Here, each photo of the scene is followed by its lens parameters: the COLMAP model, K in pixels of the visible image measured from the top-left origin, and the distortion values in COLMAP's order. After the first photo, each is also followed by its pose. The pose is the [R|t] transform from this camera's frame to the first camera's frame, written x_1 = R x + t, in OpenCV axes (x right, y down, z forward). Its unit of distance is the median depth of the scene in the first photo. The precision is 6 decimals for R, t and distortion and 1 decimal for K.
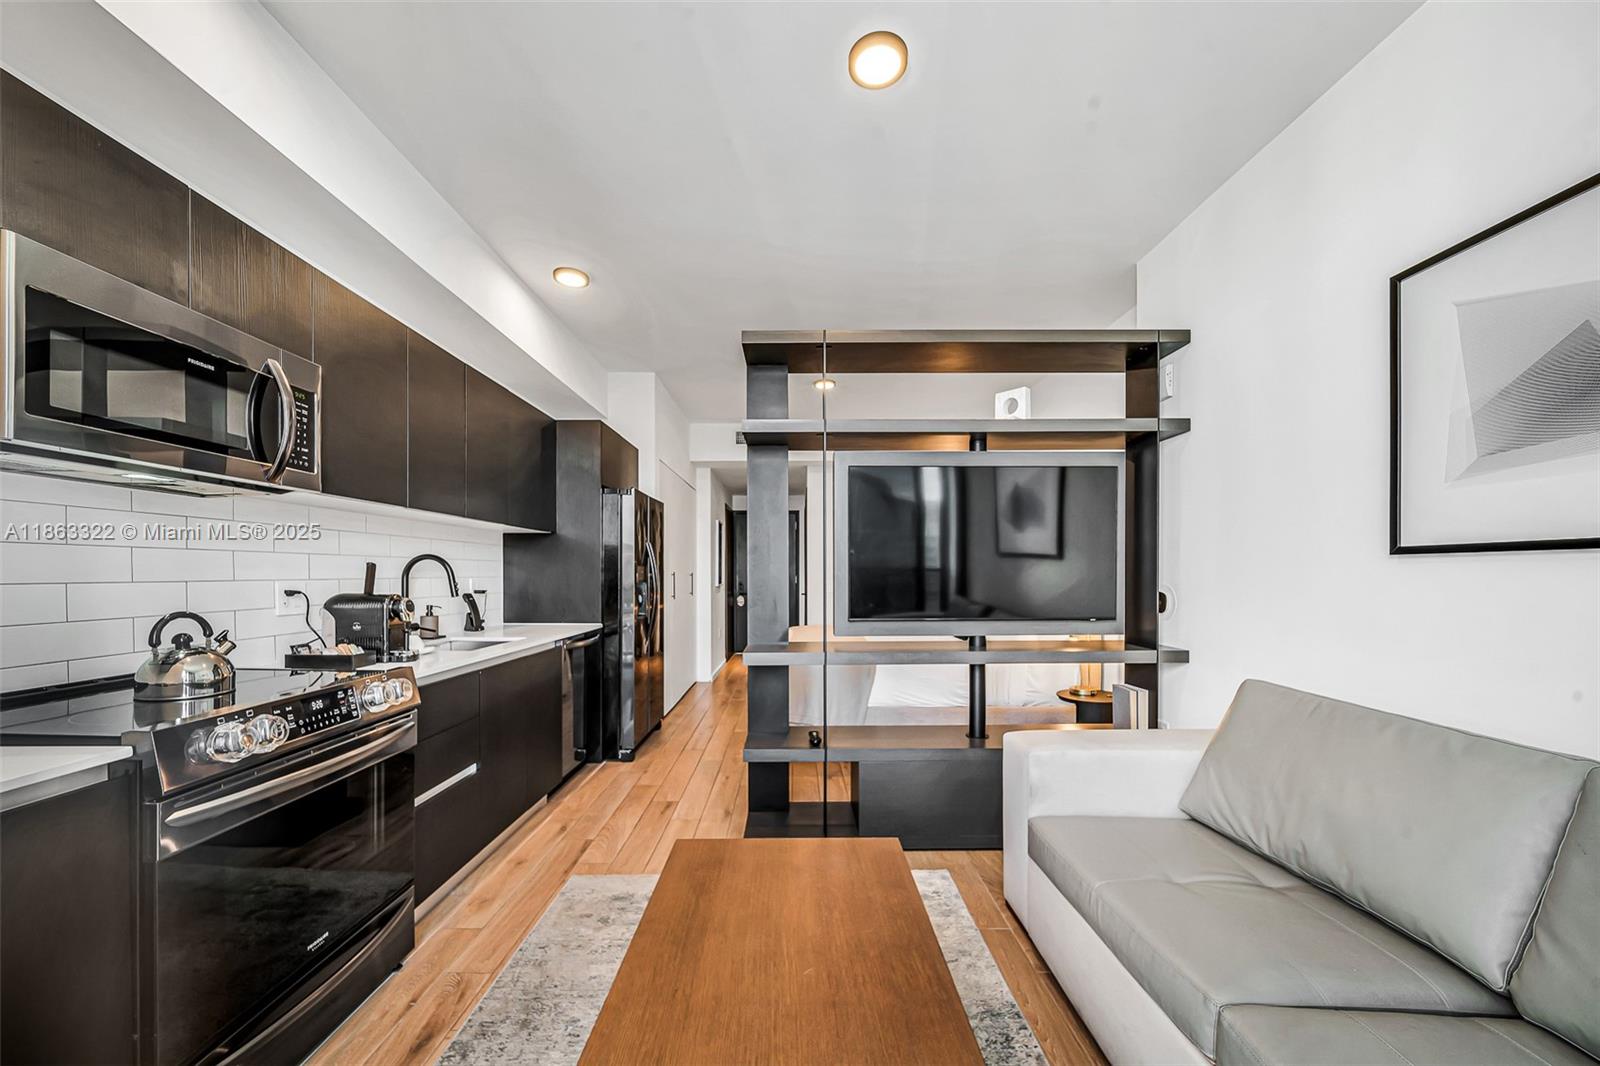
lens RADIAL K [[590.0, 0, 801.4], [0, 590.0, 577.6], [0, 0, 1]] dist [-0.001893, -0.000491]
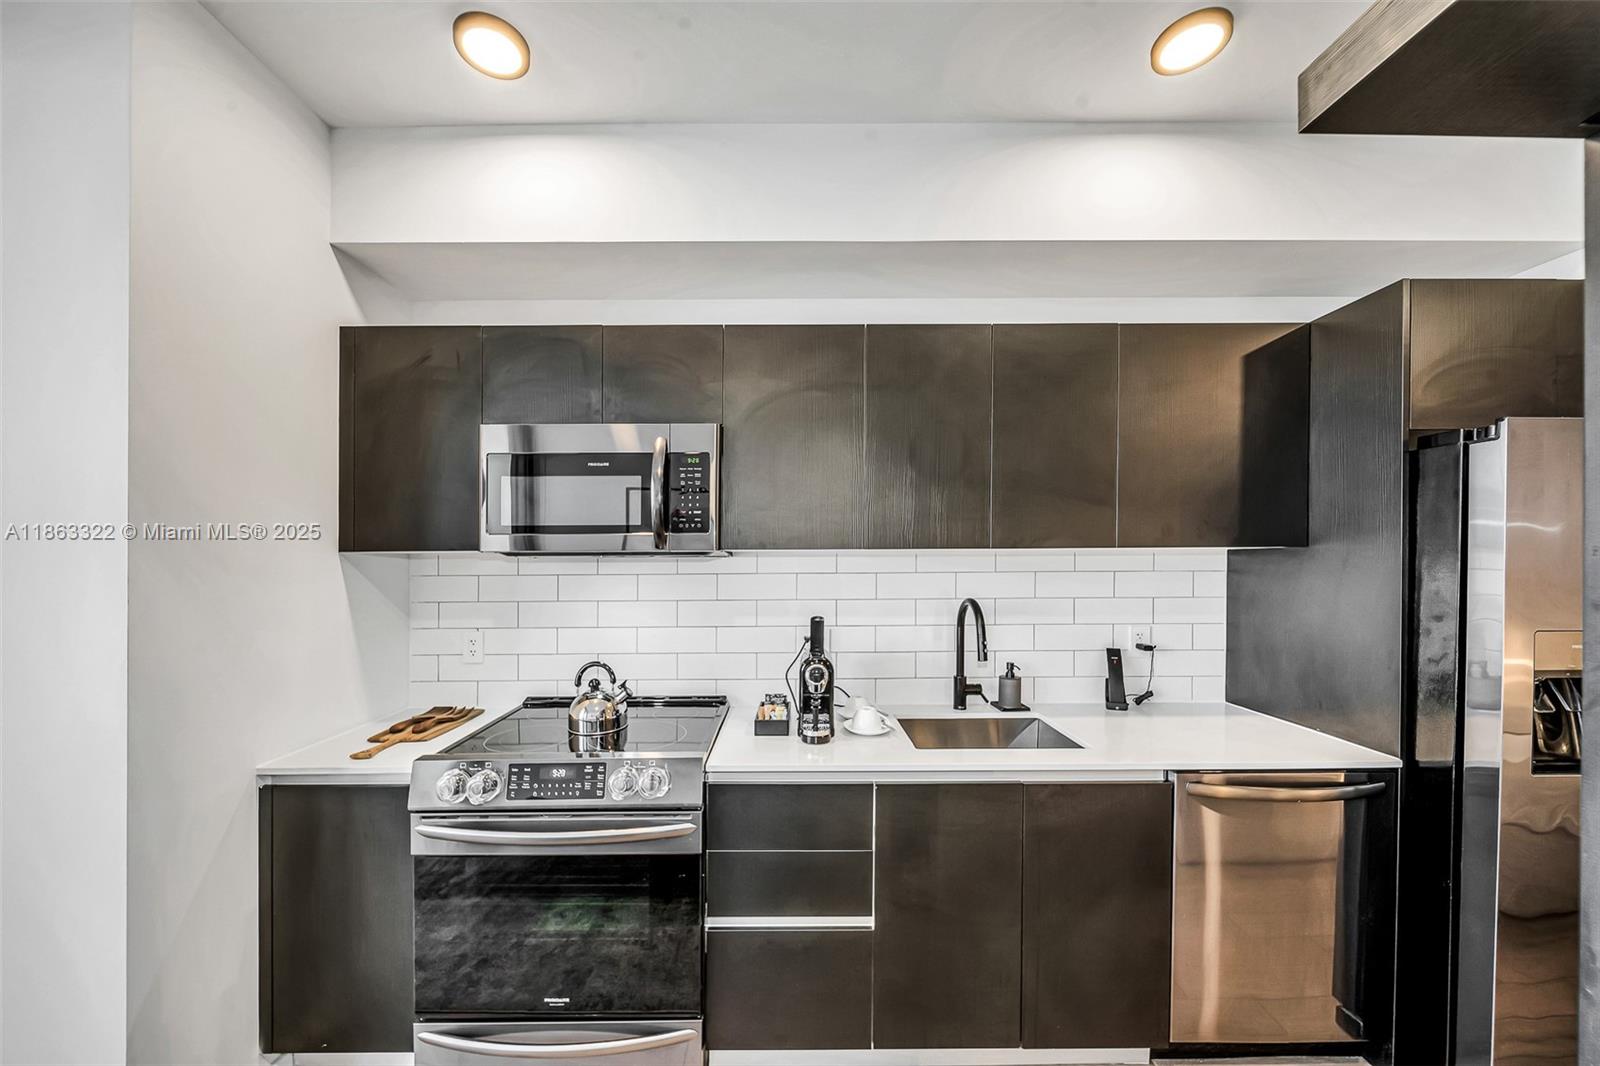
lens RADIAL K [[574.7, 0, 784.8], [0, 574.7, 561.9], [0, 0, 1]] dist [0.000216, -0.002062]
pose [[-0.006016, 0.002097, -0.999980, 0.177446], [-0.002252, 0.999995, 0.002111, -0.149515], [0.999979, 0.002265, -0.006012, 1.307043]]
